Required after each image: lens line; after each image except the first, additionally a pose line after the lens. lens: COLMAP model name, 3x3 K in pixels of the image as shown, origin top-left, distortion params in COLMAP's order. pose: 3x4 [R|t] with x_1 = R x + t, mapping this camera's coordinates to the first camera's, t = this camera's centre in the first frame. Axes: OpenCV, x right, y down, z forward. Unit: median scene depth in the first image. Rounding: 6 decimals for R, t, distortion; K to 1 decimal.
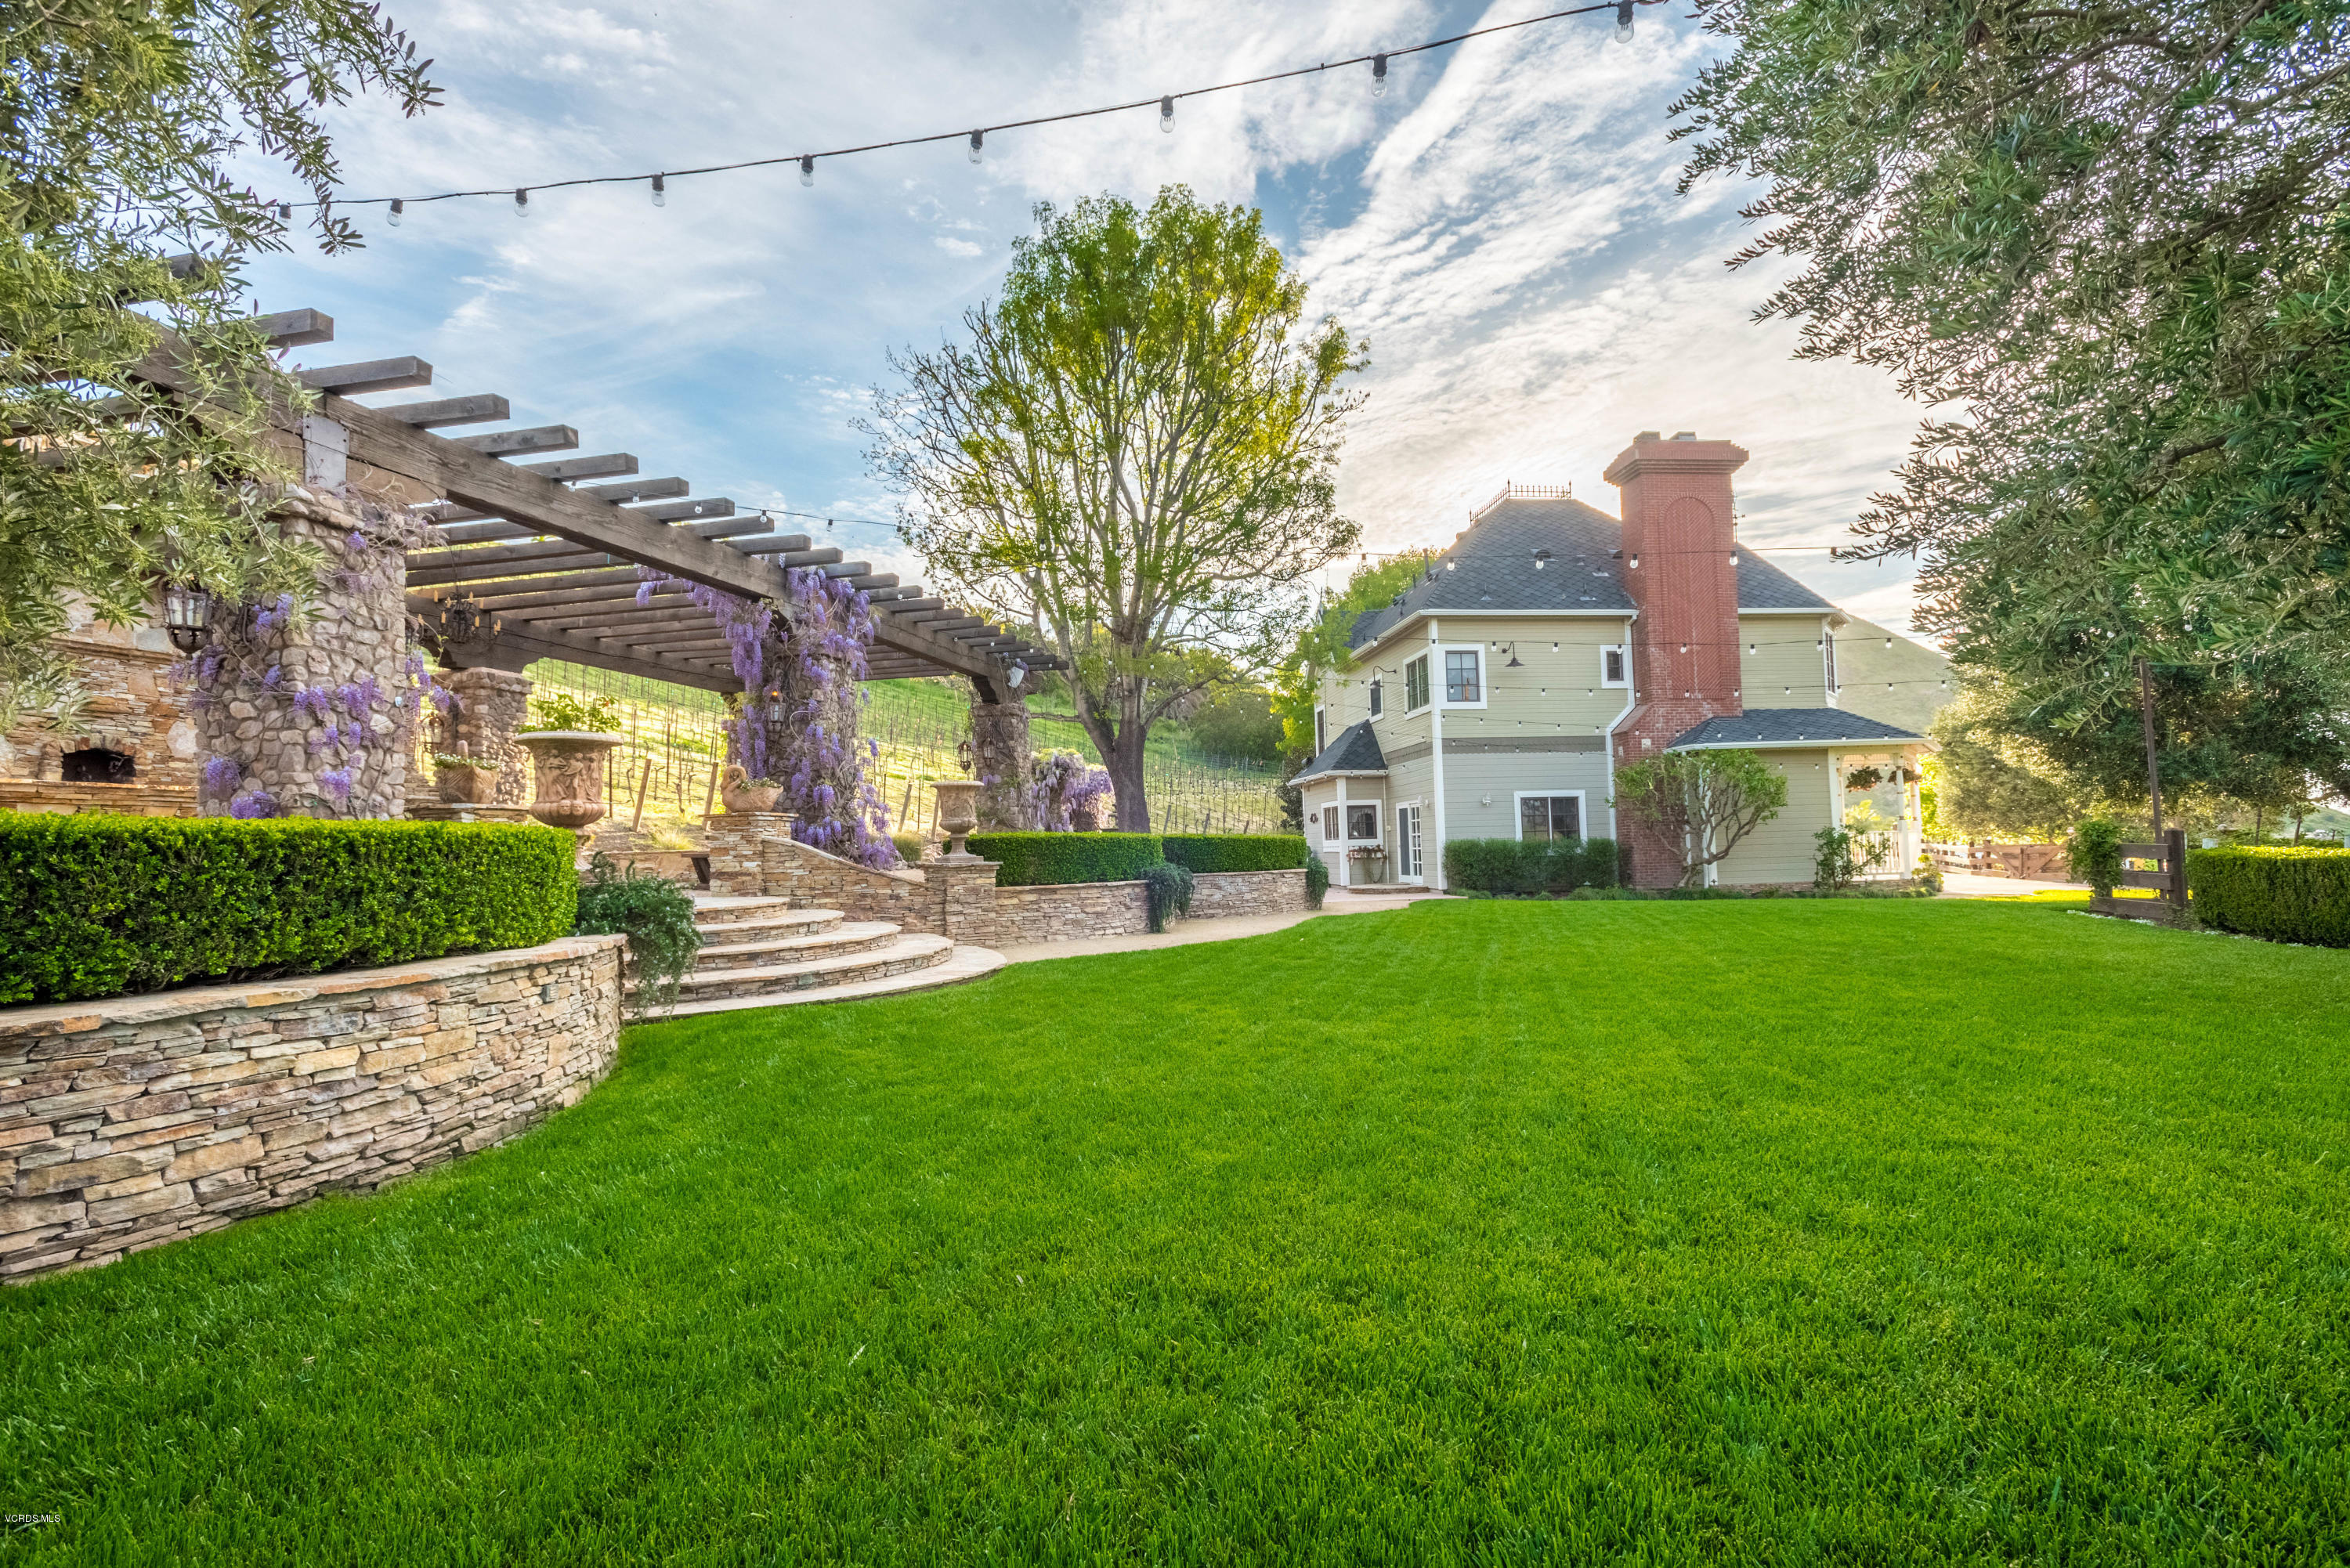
lens RADIAL K [[1099.3, 0, 1176.5], [0, 1099.3, 790.0], [0, 0, 1]] dist [0.014875, -0.000441]
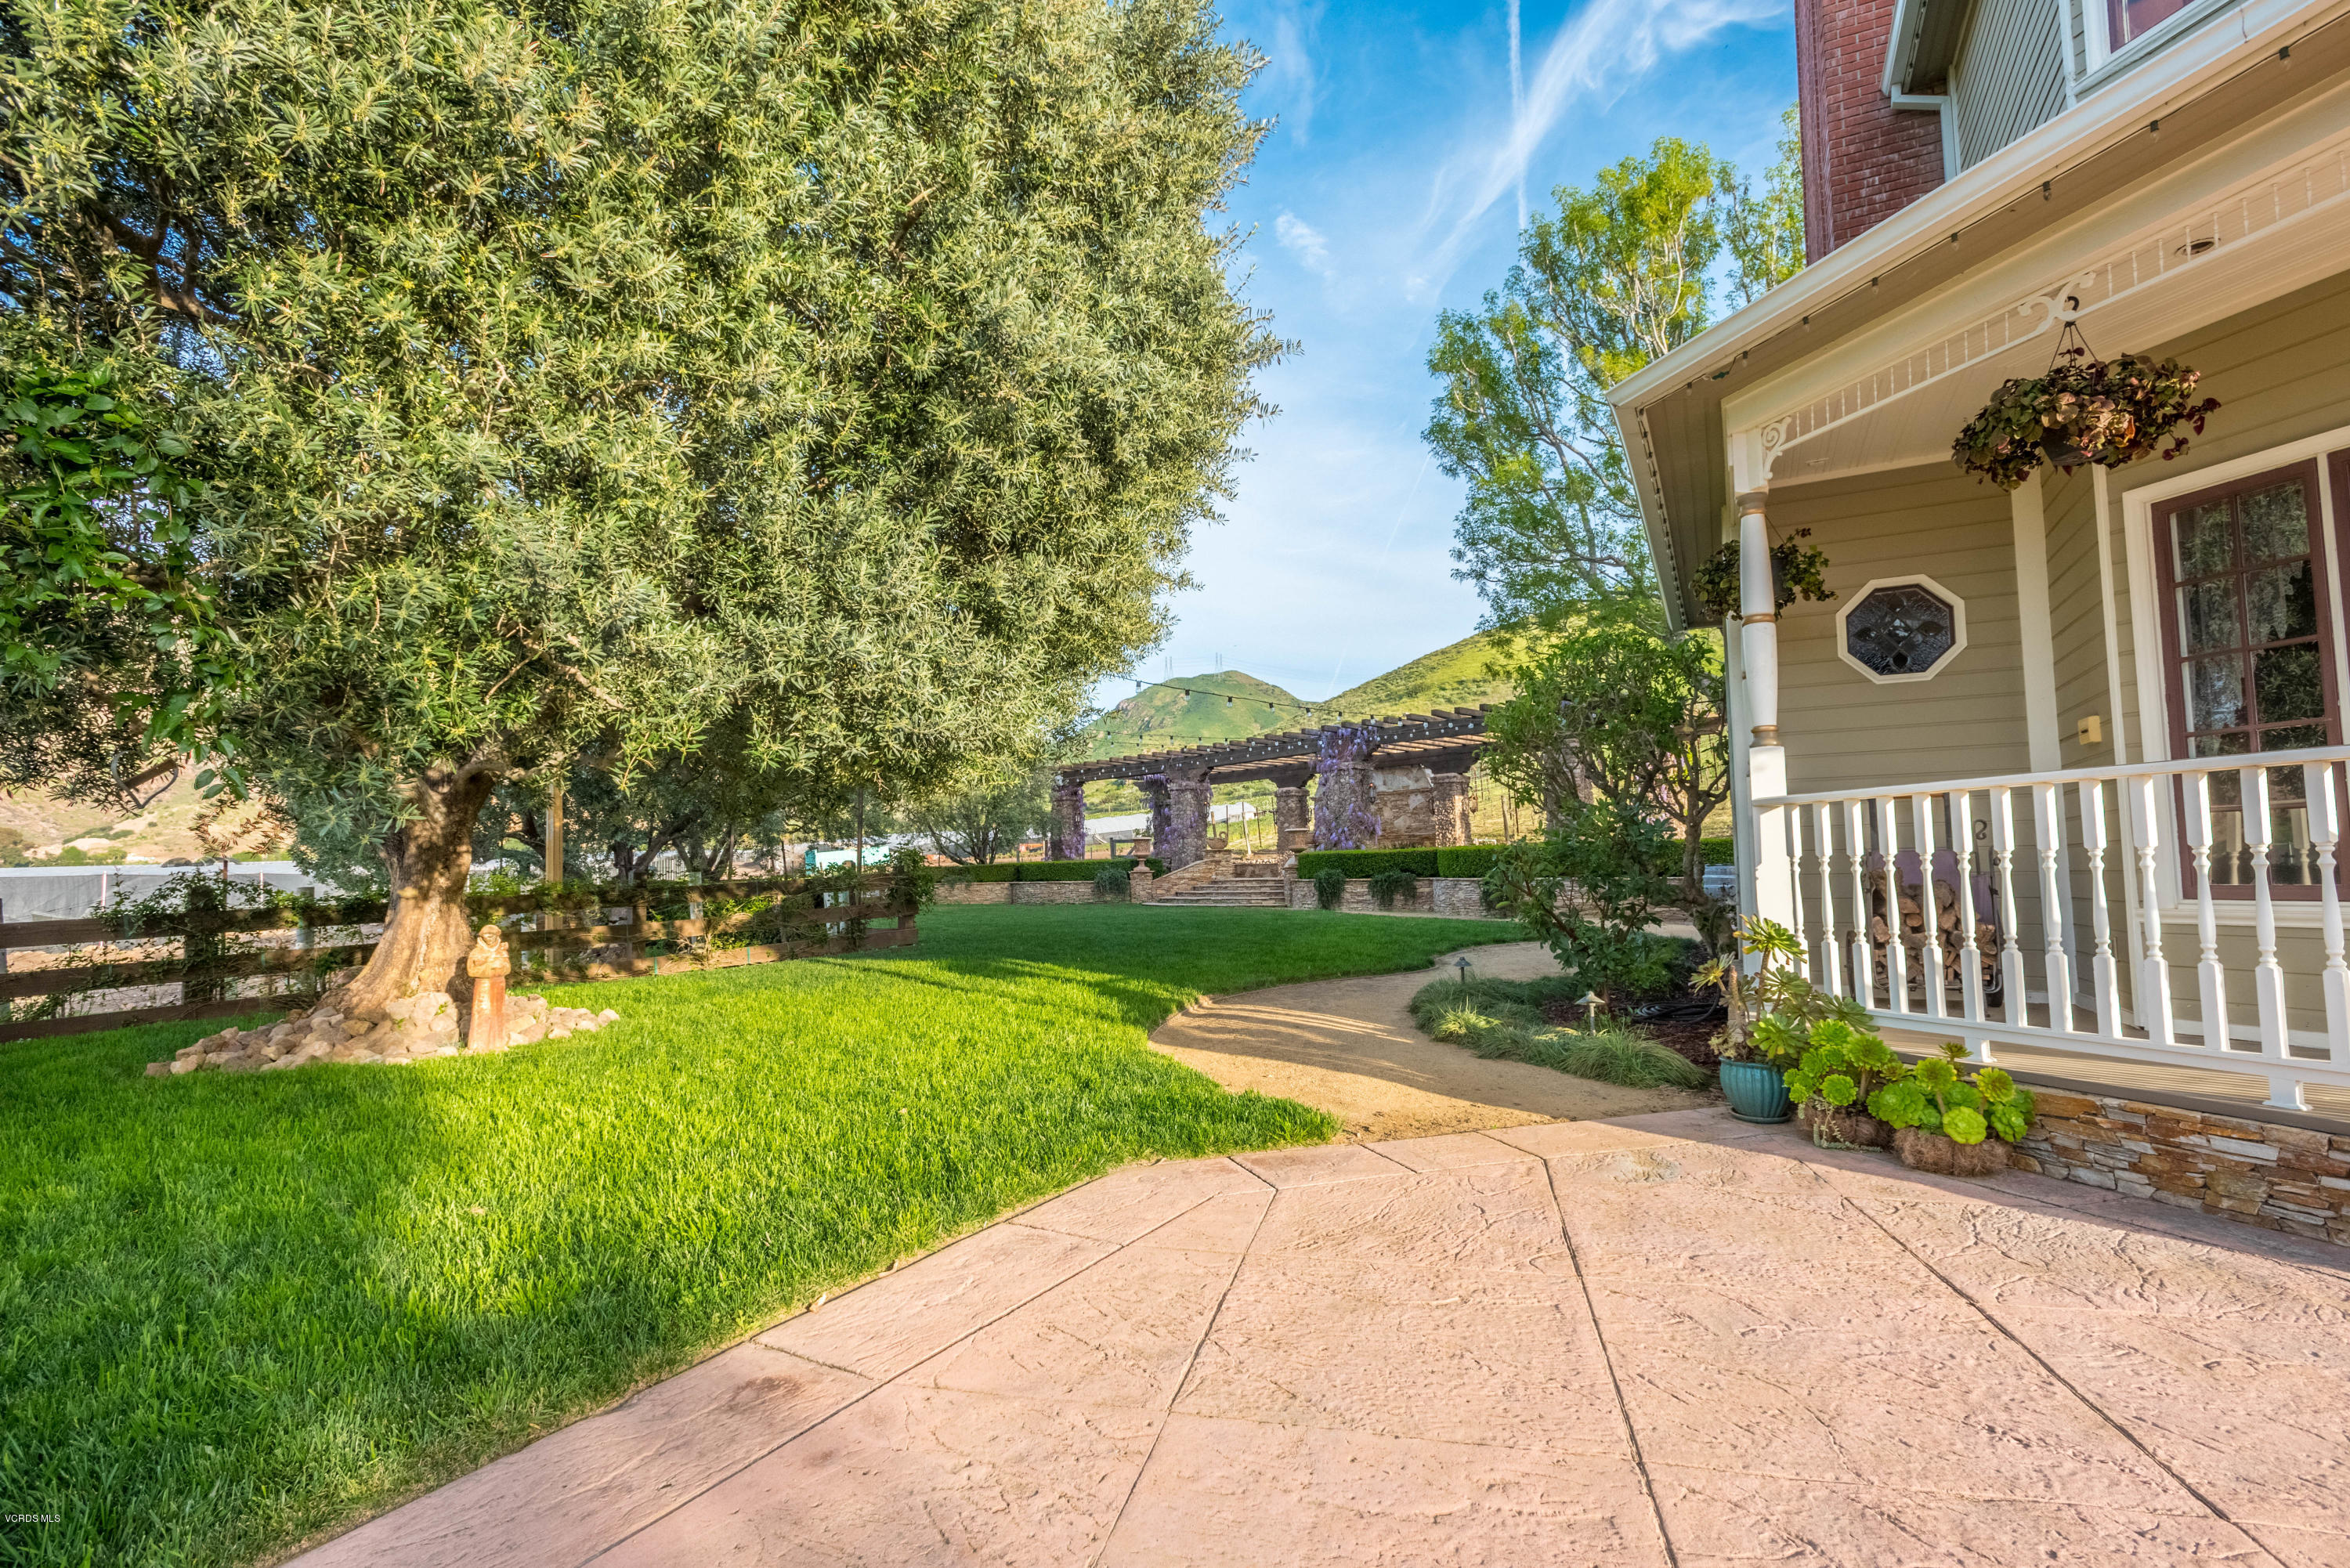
lens RADIAL K [[1158.6, 0, 1175.0], [0, 1158.6, 784.0], [0, 0, 1]] dist [0.016050, -0.000177]
pose [[-0.534097, -0.032443, -0.844801, 2.016753], [0.074904, 0.993518, -0.085509, 0.086439], [0.842099, -0.108949, -0.528205, 2.172521]]
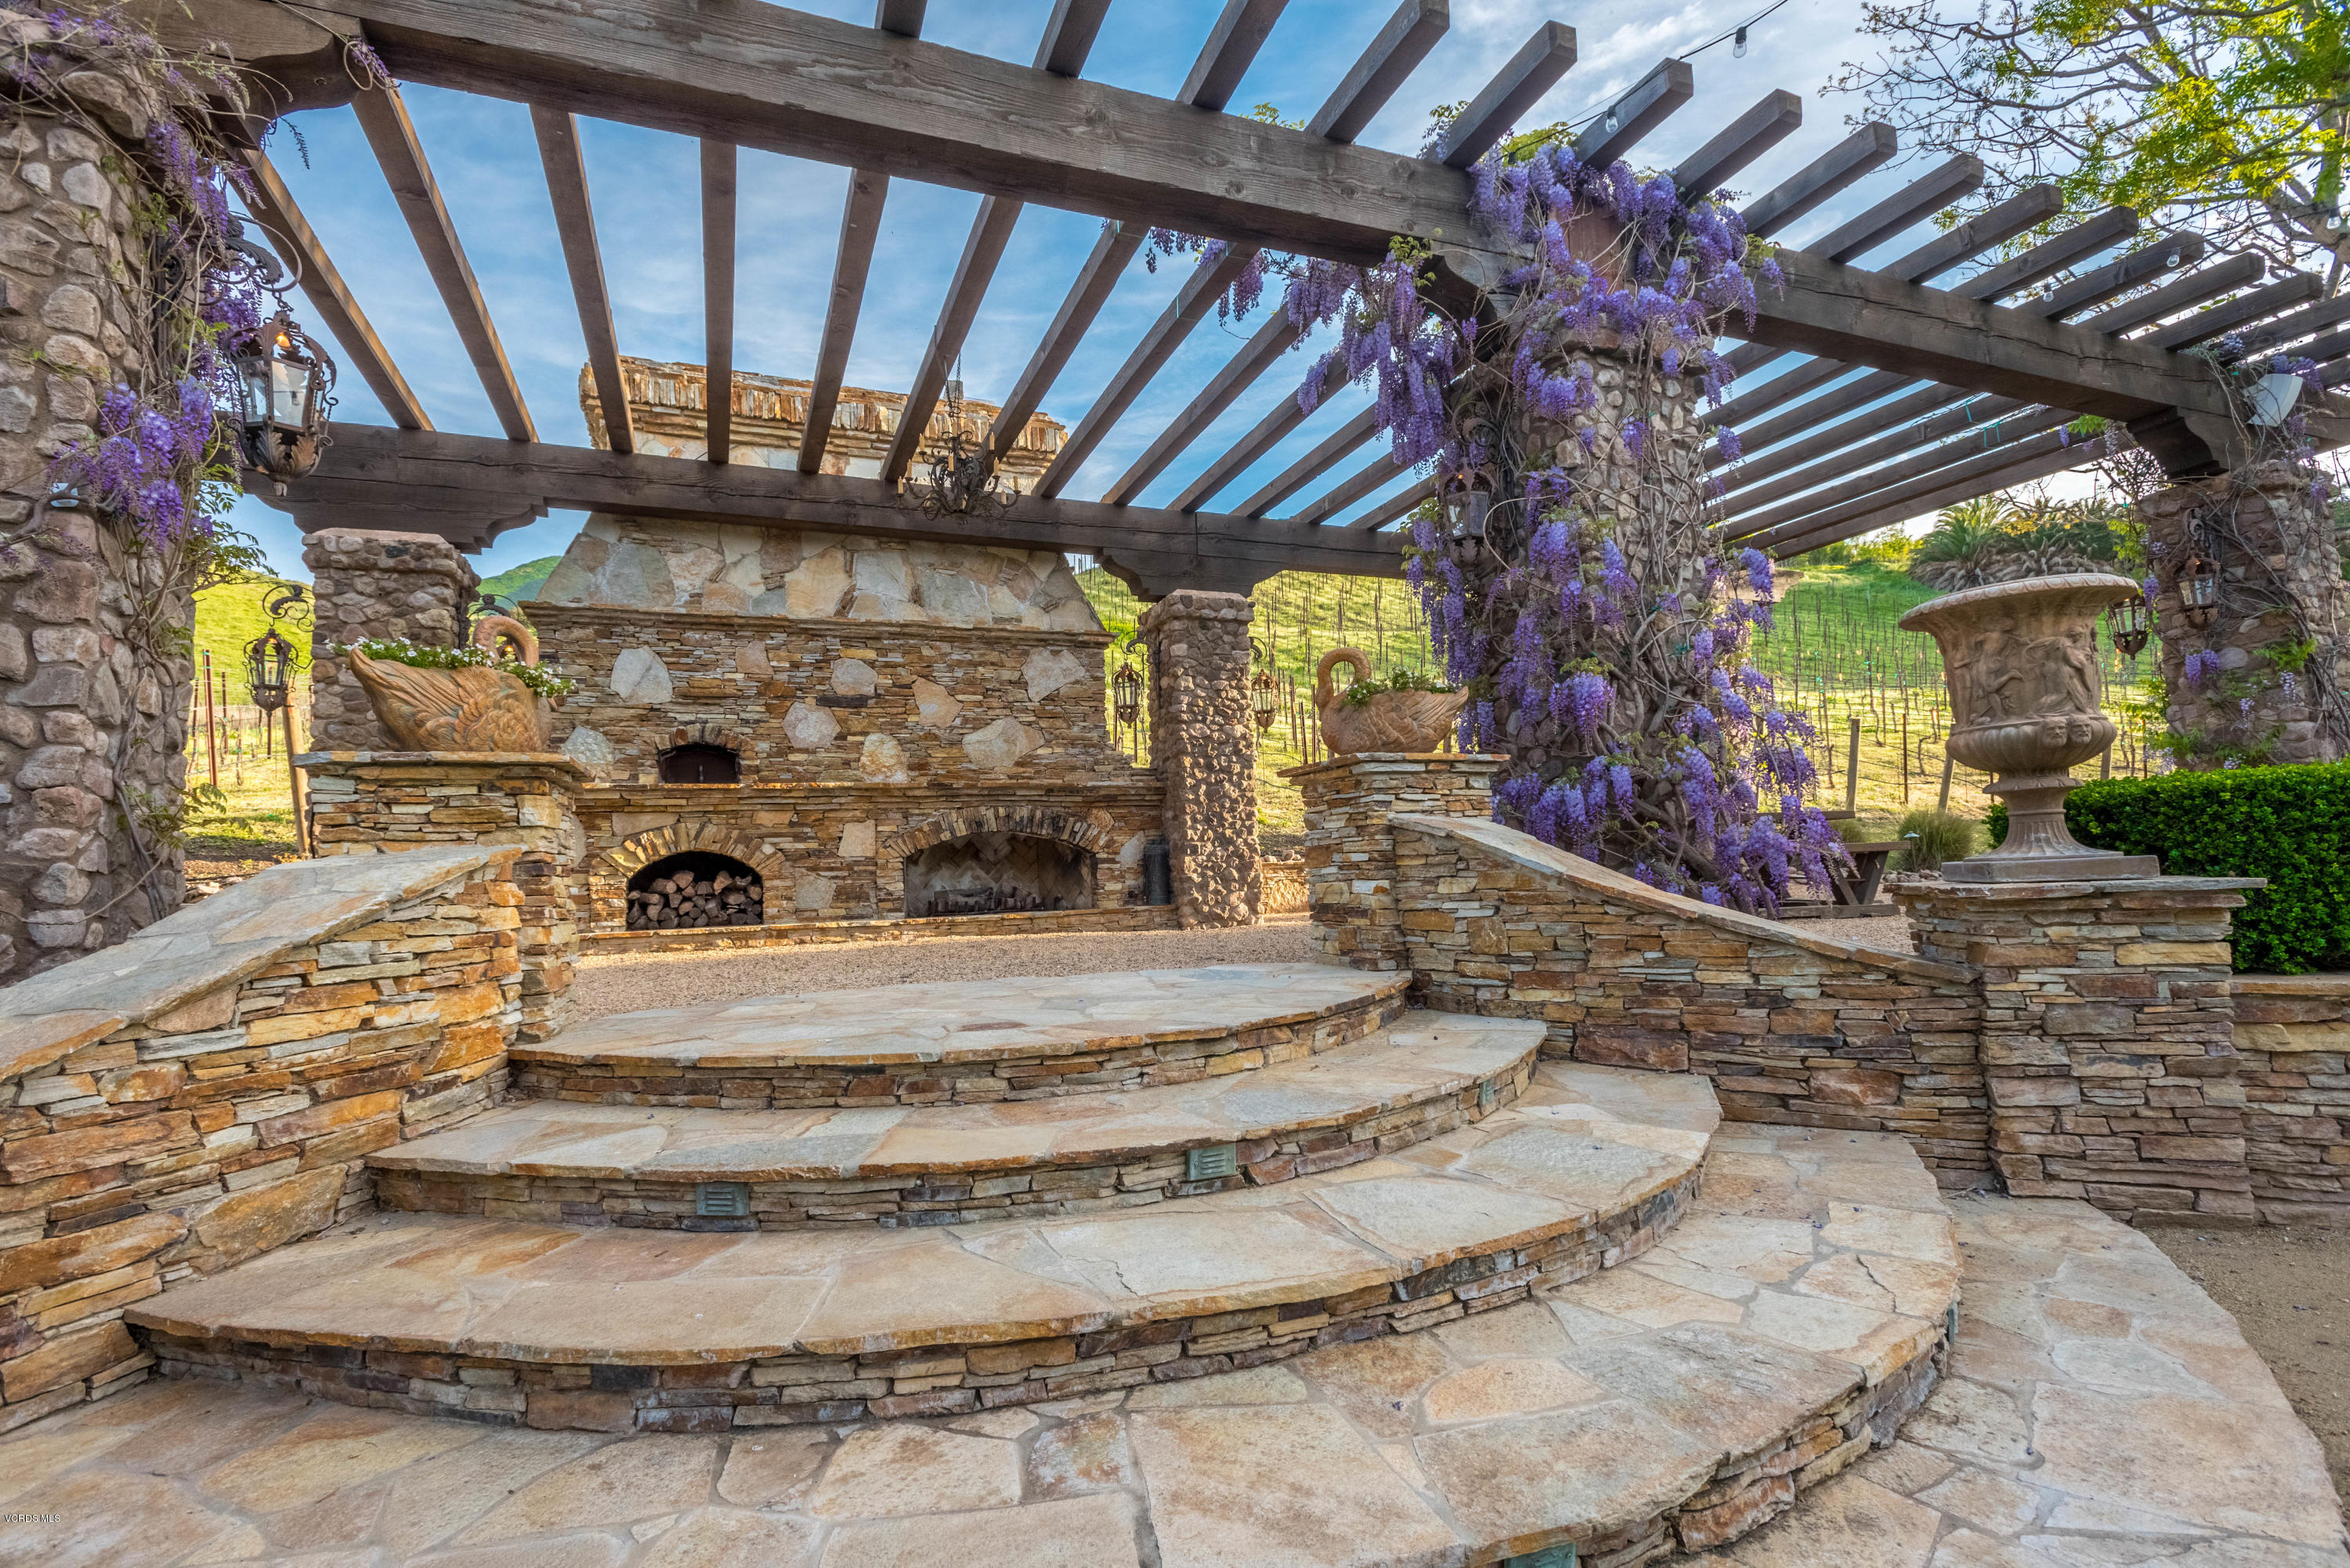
lens RADIAL K [[1099.3, 0, 1176.5], [0, 1099.3, 790.0], [0, 0, 1]] dist [0.014875, -0.000441]
pose [[0.593326, -0.064816, -0.802349, -0.109368], [0.067120, 0.997265, -0.030927, 0.040203], [0.802159, -0.035504, 0.596054, 0.709726]]
